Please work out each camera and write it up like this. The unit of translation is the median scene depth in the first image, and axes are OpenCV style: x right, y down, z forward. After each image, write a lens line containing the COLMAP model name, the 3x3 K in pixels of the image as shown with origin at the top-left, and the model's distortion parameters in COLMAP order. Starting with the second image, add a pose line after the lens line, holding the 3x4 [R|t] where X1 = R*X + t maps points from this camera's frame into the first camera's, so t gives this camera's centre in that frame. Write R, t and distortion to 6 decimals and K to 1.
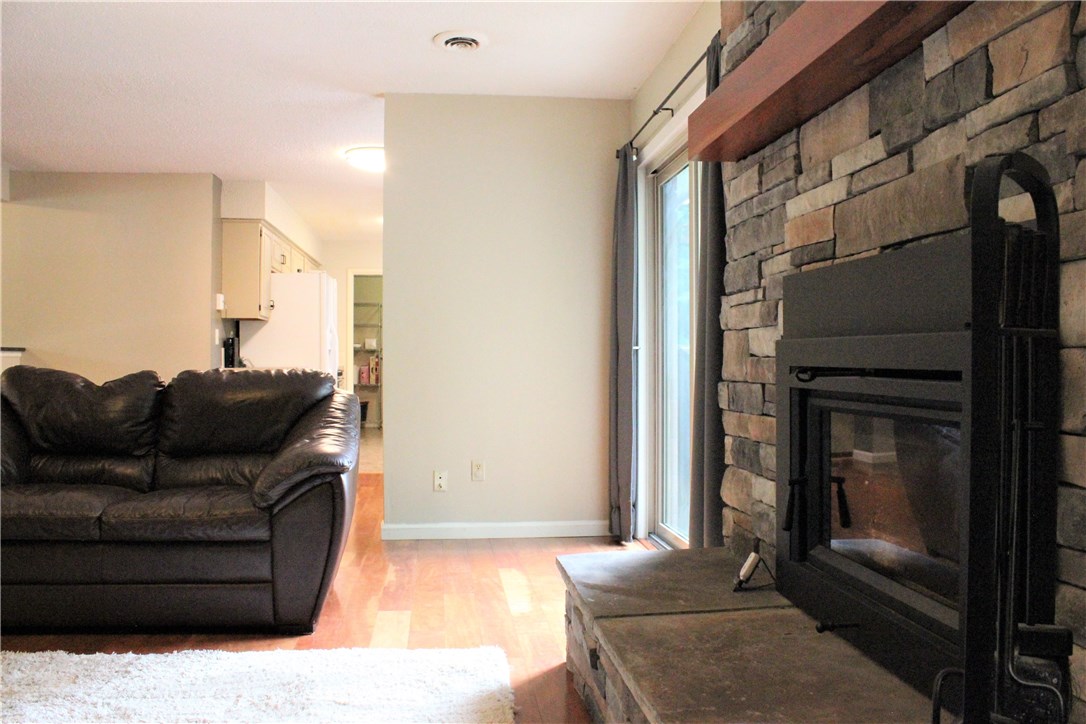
lens RADIAL K [[906.4, 0, 543.0], [0, 906.4, 362.0], [0, 0, 1]] dist [-0.168789, 0.152345]
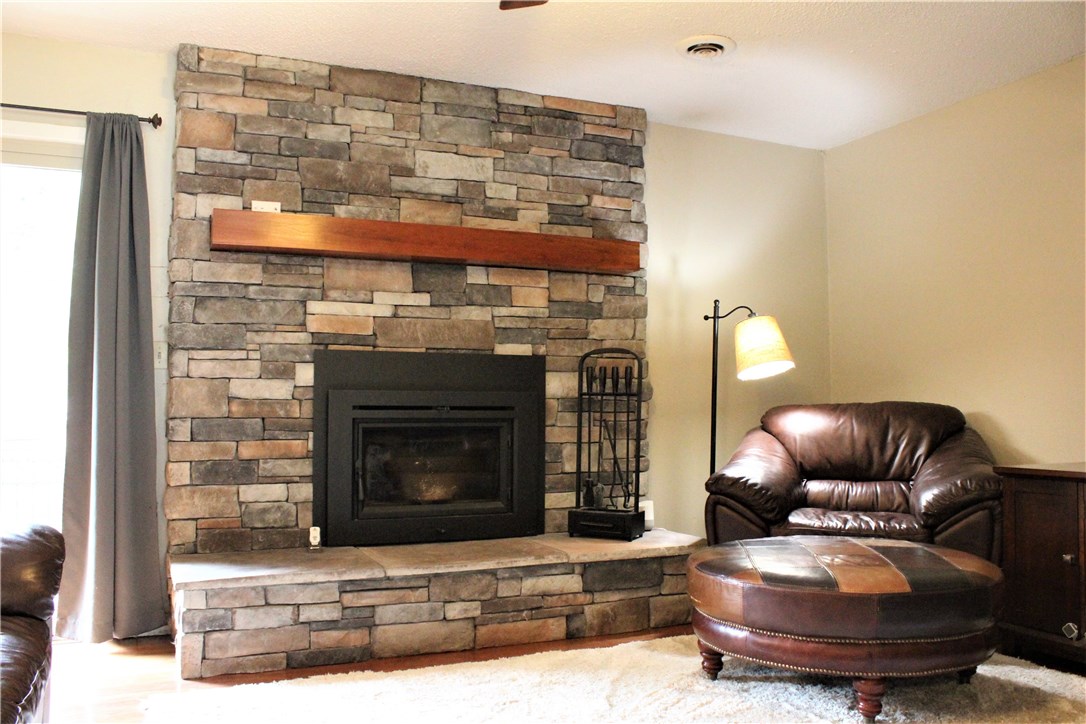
lens RADIAL K [[906.4, 0, 543.0], [0, 906.4, 362.0], [0, 0, 1]] dist [-0.168789, 0.152345]
pose [[-0.313636, 0.051683, 0.948136, -1.218845], [0.009530, 0.998639, -0.051283, 0.012873], [-0.949495, -0.007049, -0.313702, 0.981981]]
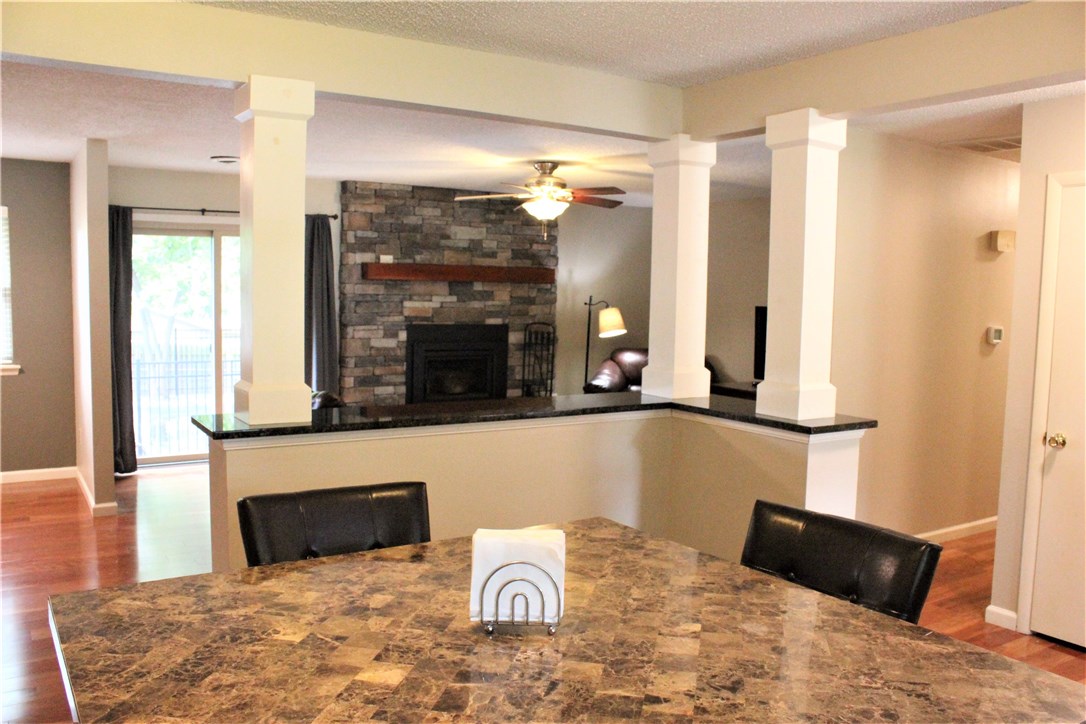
lens RADIAL K [[906.4, 0, 543.0], [0, 906.4, 362.0], [0, 0, 1]] dist [-0.168789, 0.152345]
pose [[-0.445144, -0.082278, 0.891671, -2.720530], [-0.015862, 0.996338, 0.084017, -0.220303], [-0.895318, 0.023256, -0.444819, 1.836591]]
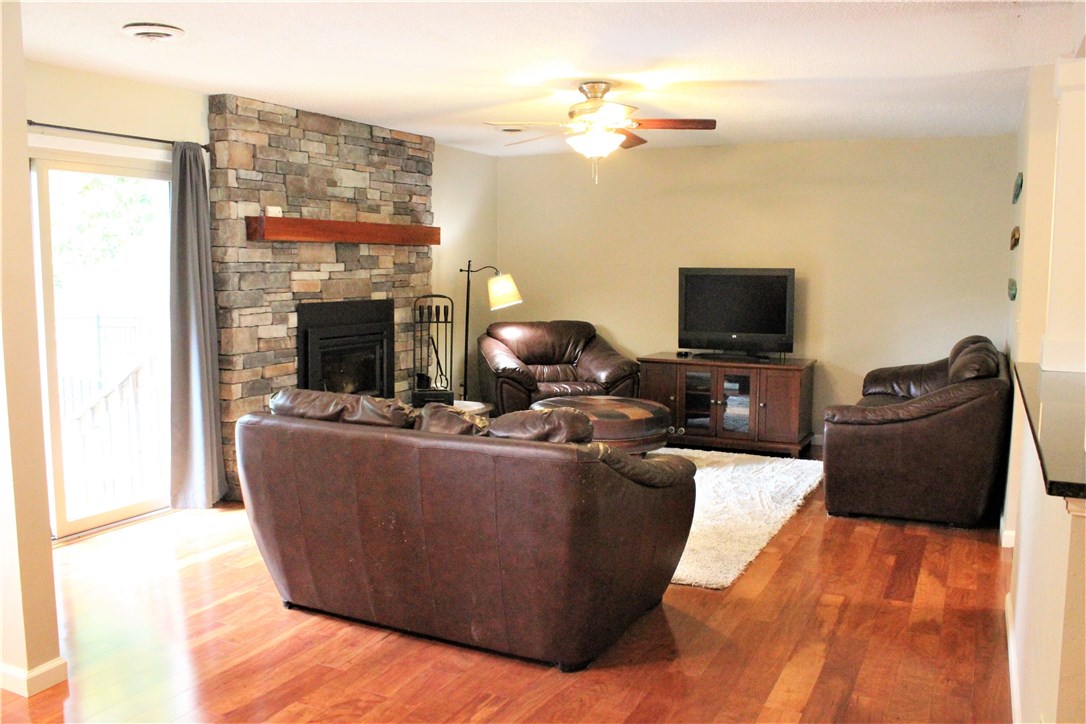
lens RADIAL K [[906.4, 0, 543.0], [0, 906.4, 362.0], [0, 0, 1]] dist [-0.168789, 0.152345]
pose [[-0.843216, -0.060782, 0.534128, -1.441140], [-0.000980, 0.993759, 0.111541, -0.185461], [-0.537574, 0.093530, -0.838013, 2.400807]]
